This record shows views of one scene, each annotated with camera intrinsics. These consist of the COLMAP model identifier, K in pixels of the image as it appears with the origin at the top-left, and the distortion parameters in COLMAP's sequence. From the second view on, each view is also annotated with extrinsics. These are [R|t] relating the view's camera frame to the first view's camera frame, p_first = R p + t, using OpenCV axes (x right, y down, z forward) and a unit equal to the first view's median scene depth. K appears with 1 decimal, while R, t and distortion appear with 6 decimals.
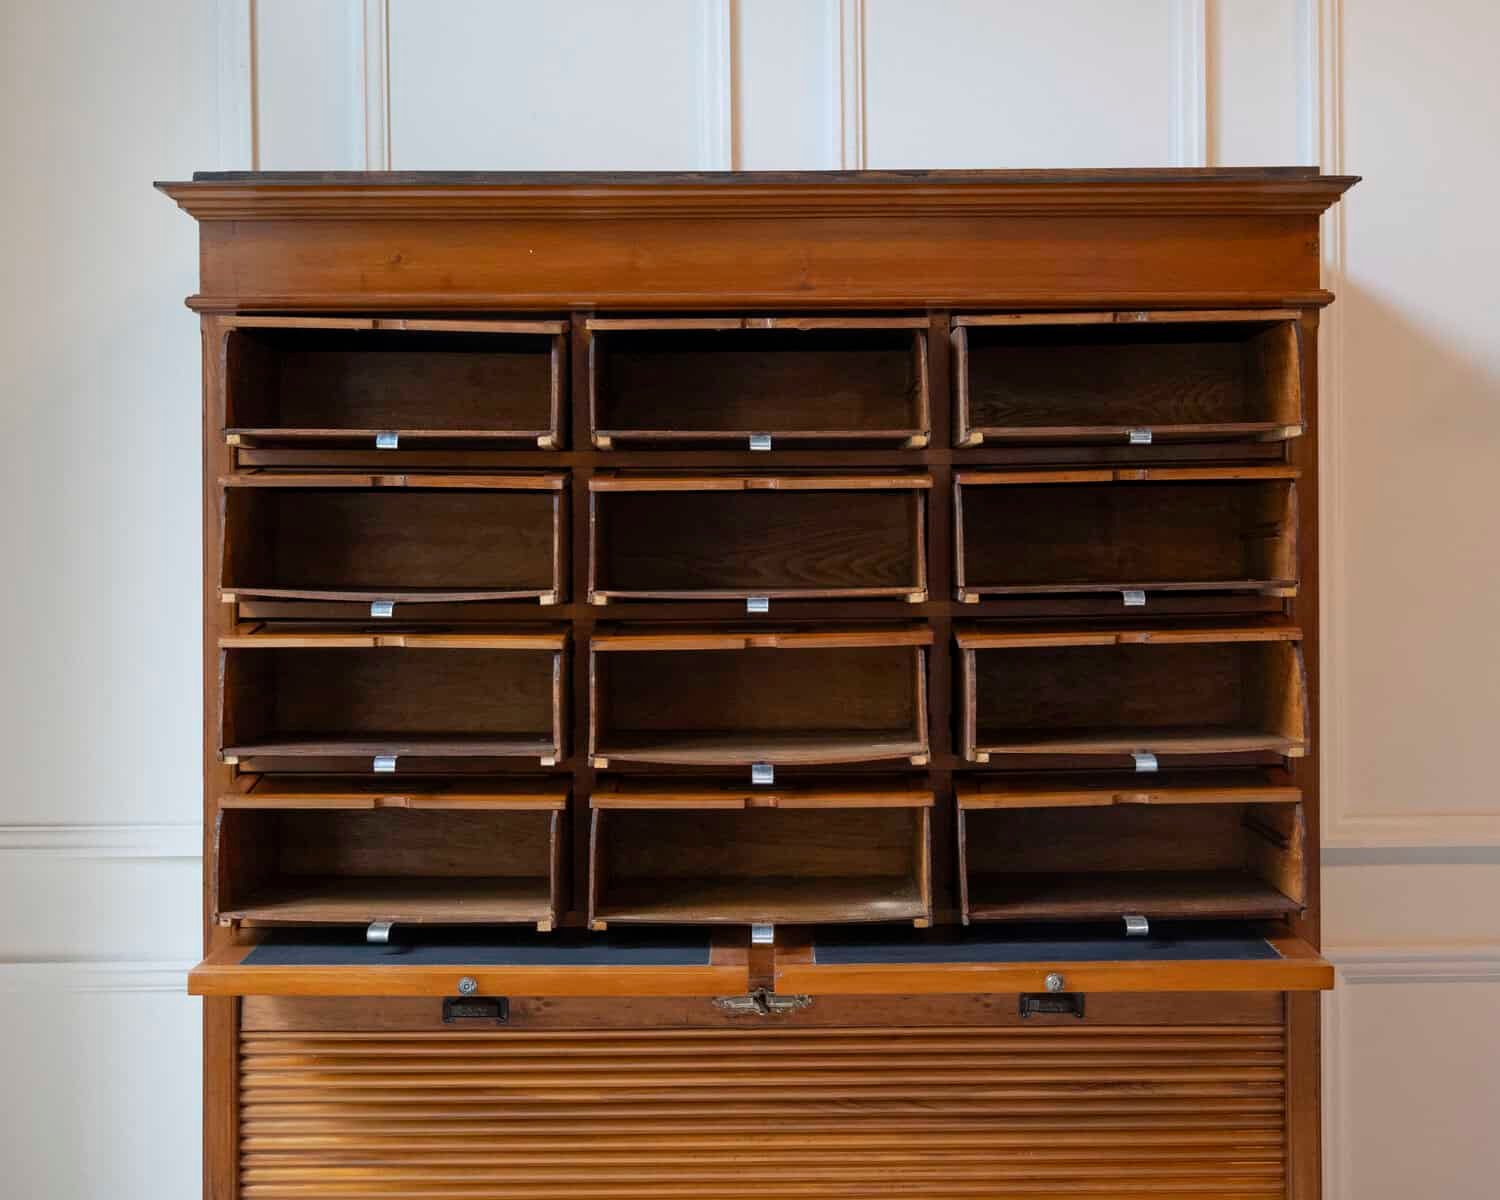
lens RADIAL K [[2088.0, 0, 768.3], [0, 2088.0, 578.3], [0, 0, 1]] dist [0.001616, 0.000000]
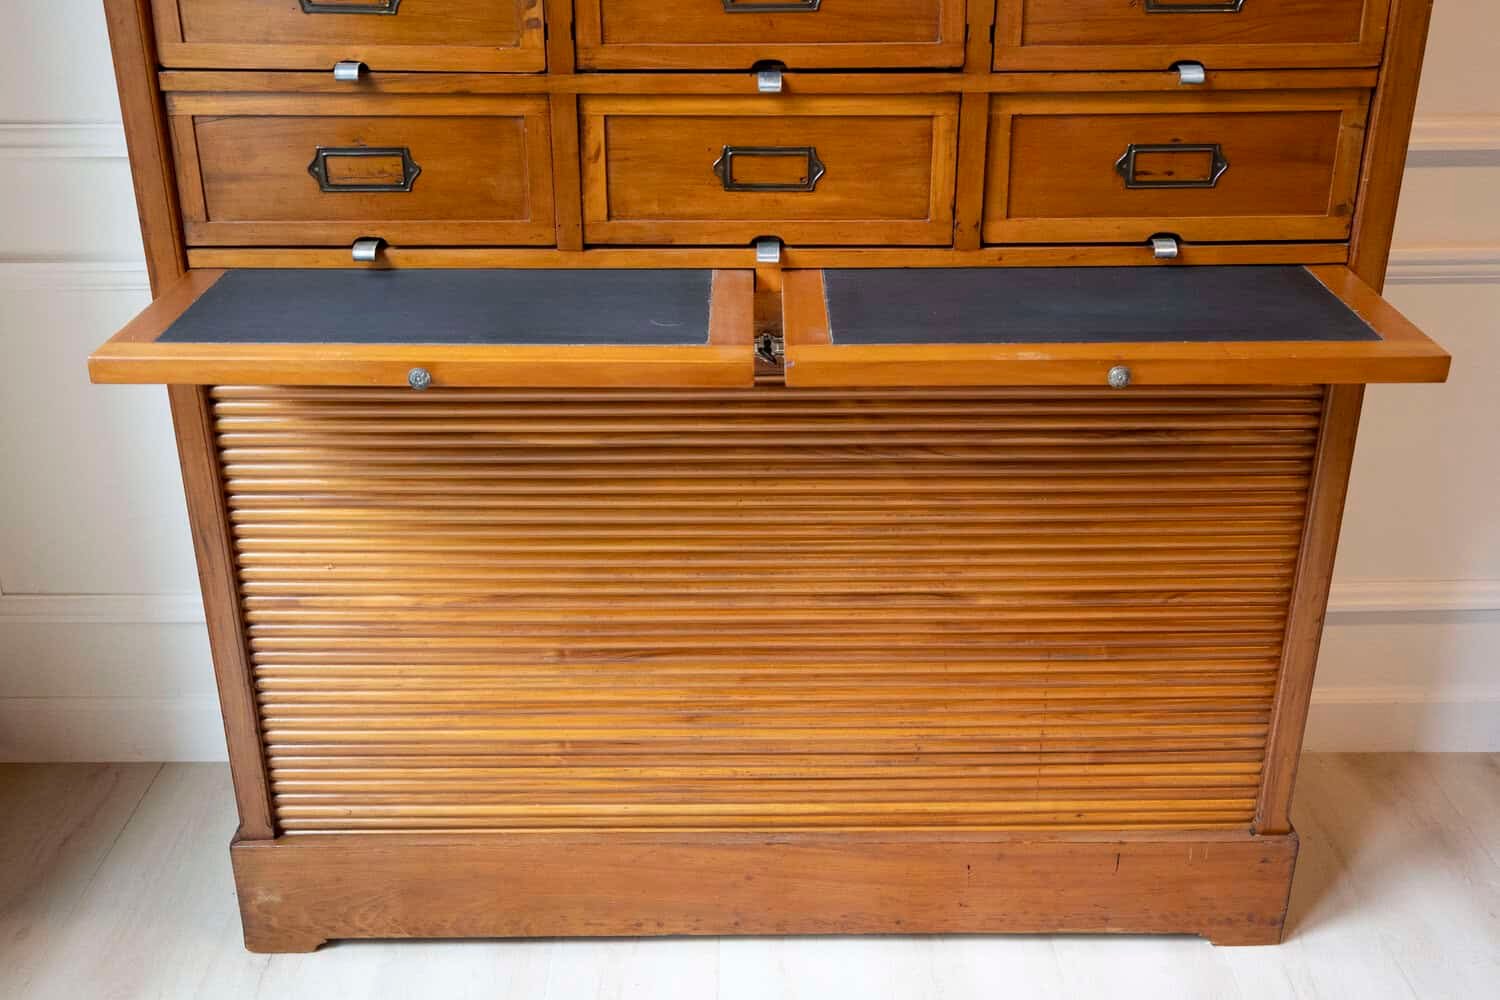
lens RADIAL K [[1443.6, 0, 758.2], [0, 1443.6, 457.2], [0, 0, 1]] dist [-0.001322, 0.000000]
pose [[0.999990, 0.004470, -0.000797, -0.006175], [-0.003796, 0.919341, 0.393443, -0.003558], [0.002491, -0.393436, 0.919349, 0.394241]]
